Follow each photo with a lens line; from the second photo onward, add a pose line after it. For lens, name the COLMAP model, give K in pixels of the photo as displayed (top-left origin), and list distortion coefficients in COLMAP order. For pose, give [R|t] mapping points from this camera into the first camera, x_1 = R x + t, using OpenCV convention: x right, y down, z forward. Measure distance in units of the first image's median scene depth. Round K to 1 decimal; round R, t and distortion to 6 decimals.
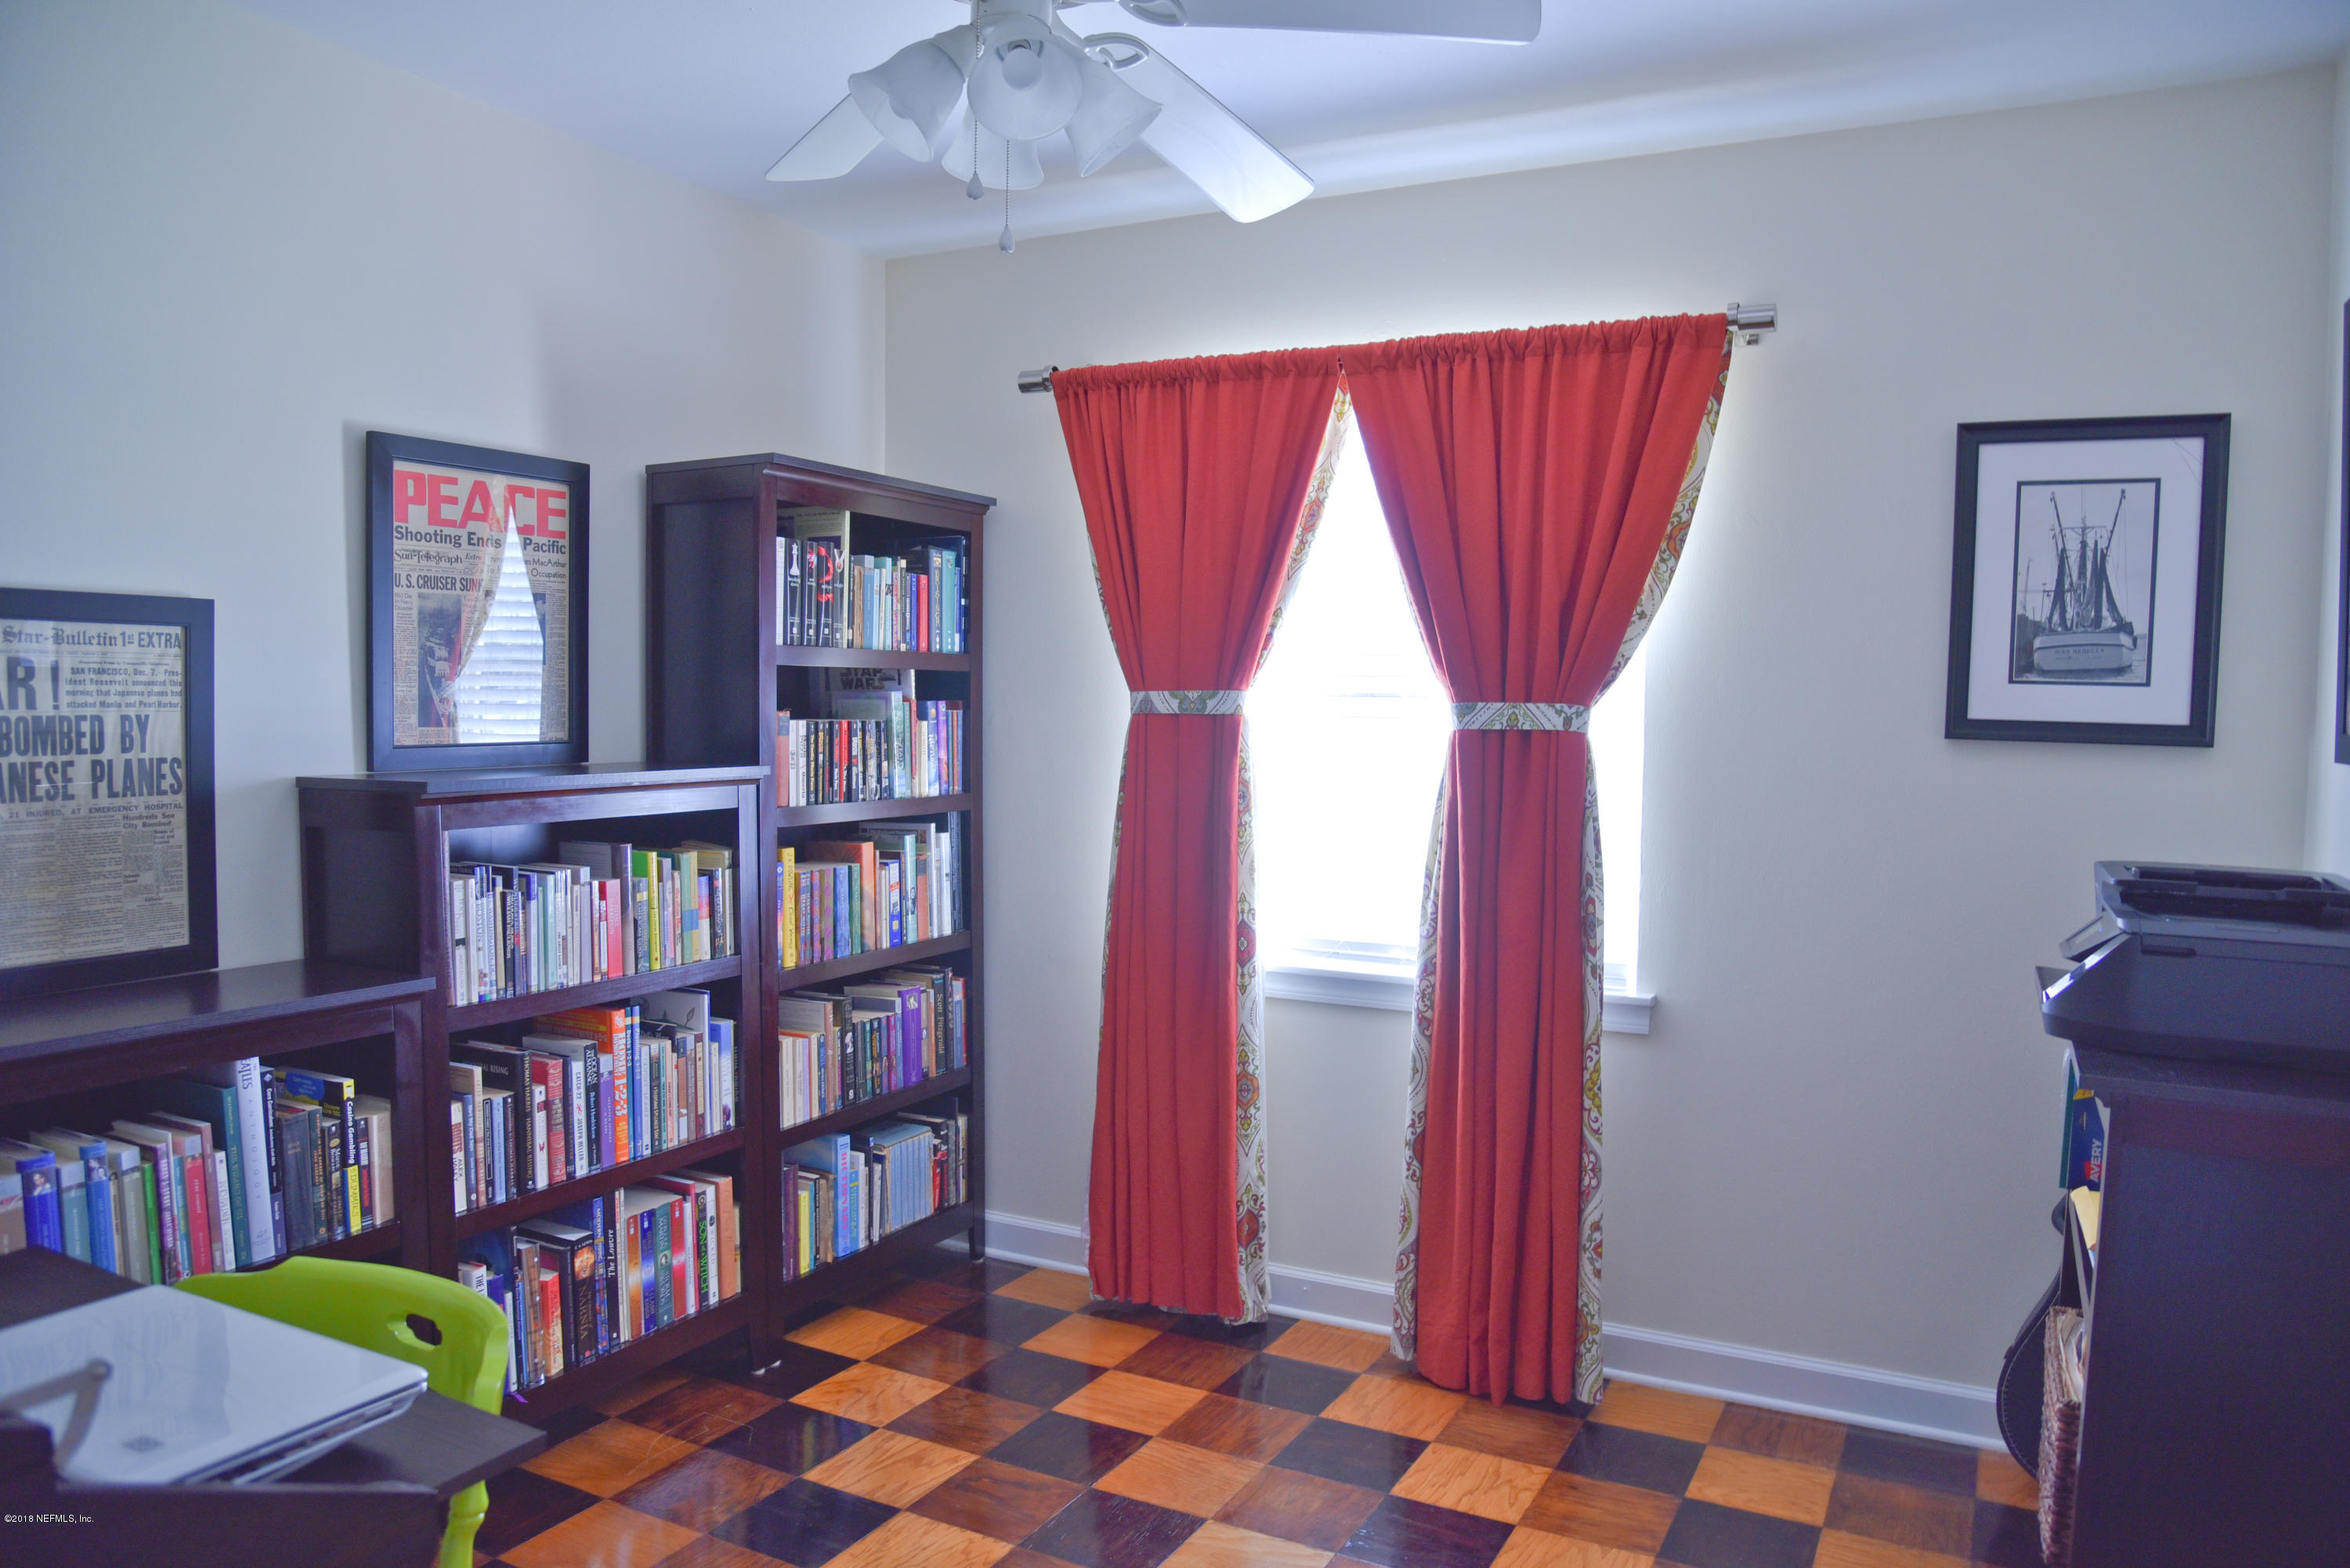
lens RADIAL K [[1618.7, 0, 1165.4], [0, 1618.7, 790.0], [0, 0, 1]] dist [-0.121942, 0.077010]
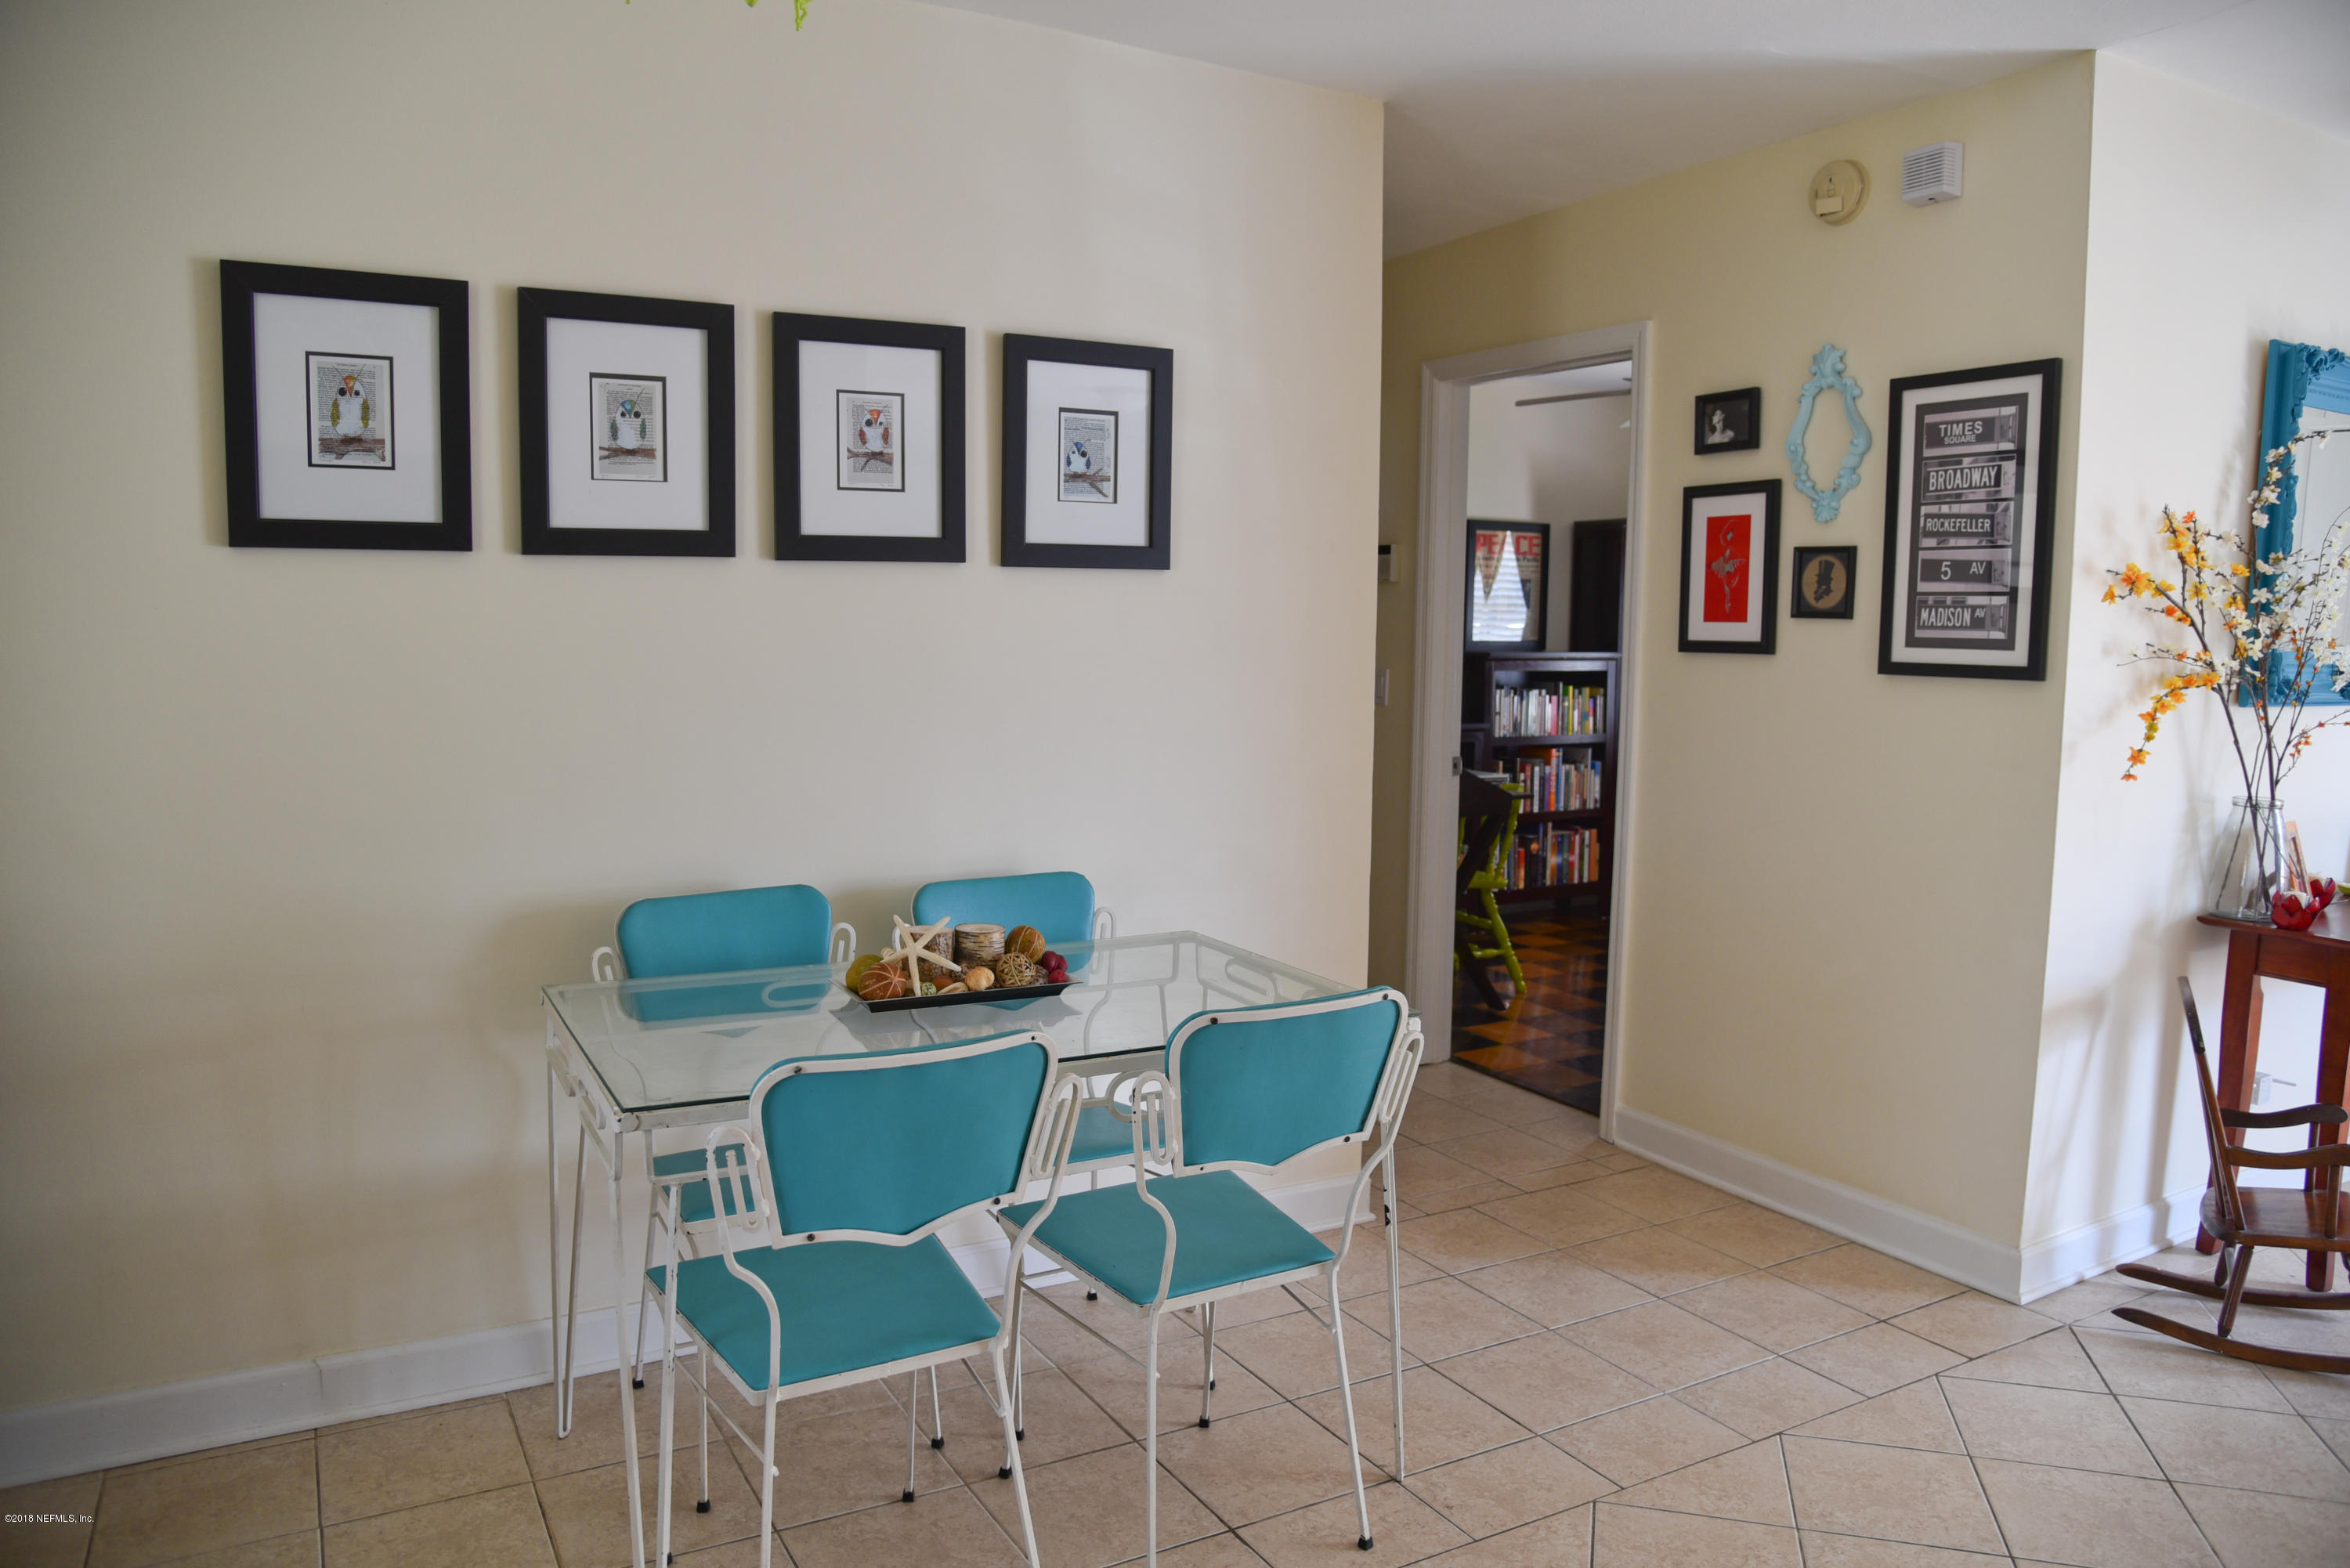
lens RADIAL K [[1618.7, 0, 1165.4], [0, 1618.7, 790.0], [0, 0, 1]] dist [-0.121942, 0.077010]
pose [[0.846314, 0.058064, -0.529511, 0.470598], [-0.032328, 0.997808, 0.057745, 0.076546], [0.531703, -0.031752, 0.846335, -1.432293]]
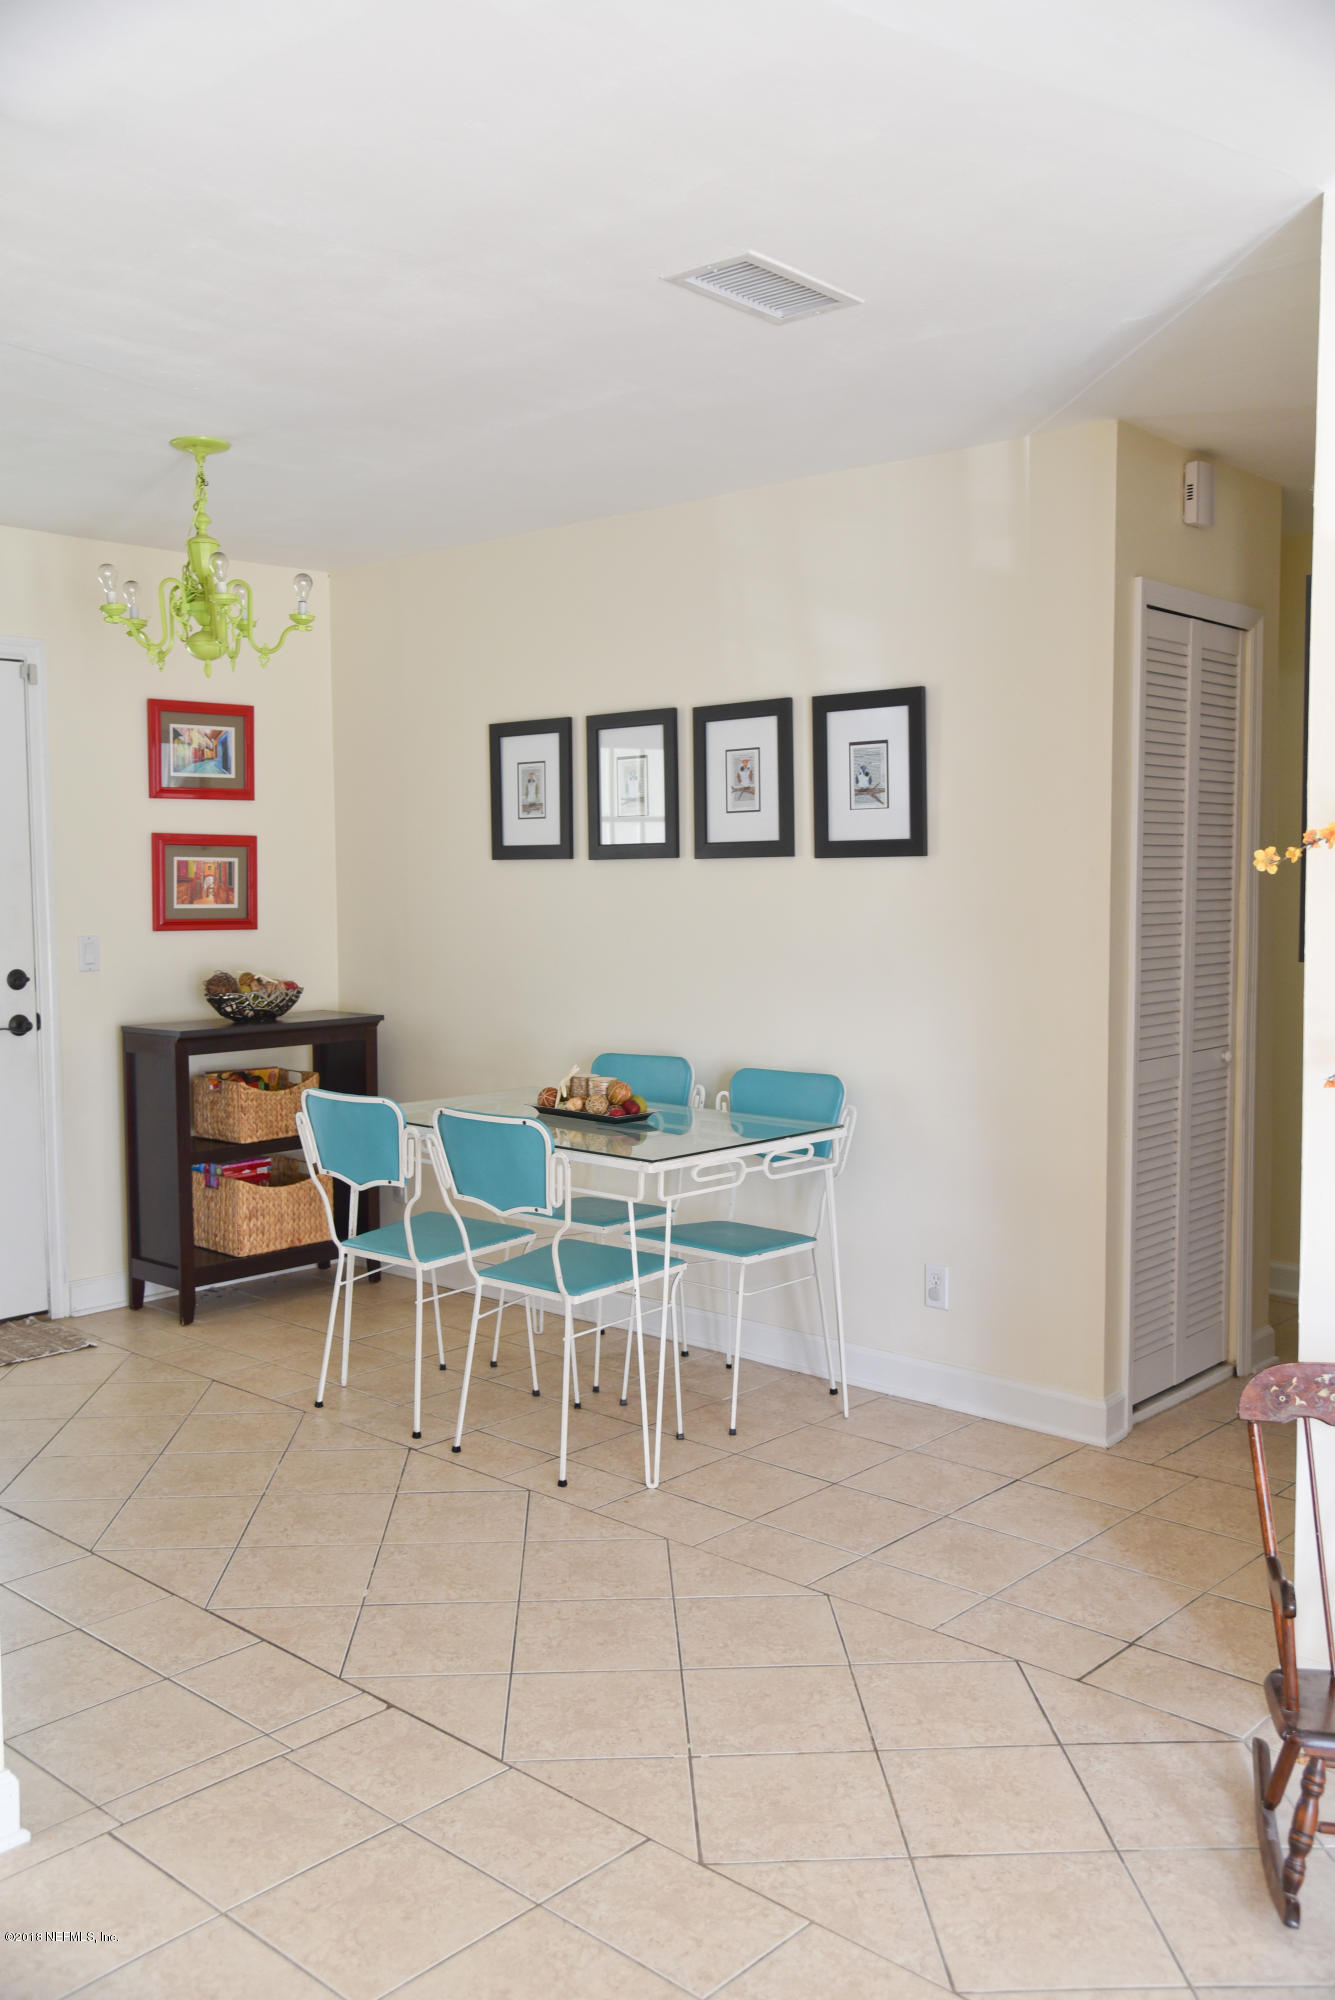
lens RADIAL K [[1745.4, 0, 662.5], [0, 1745.4, 1028.6], [0, 0, 1]] dist [-0.011450, -0.002321]
pose [[-0.249147, 0.084433, -0.964778, 1.443810], [-0.042424, 0.994285, 0.097971, 0.000052], [0.967536, 0.065339, -0.244141, -0.325333]]
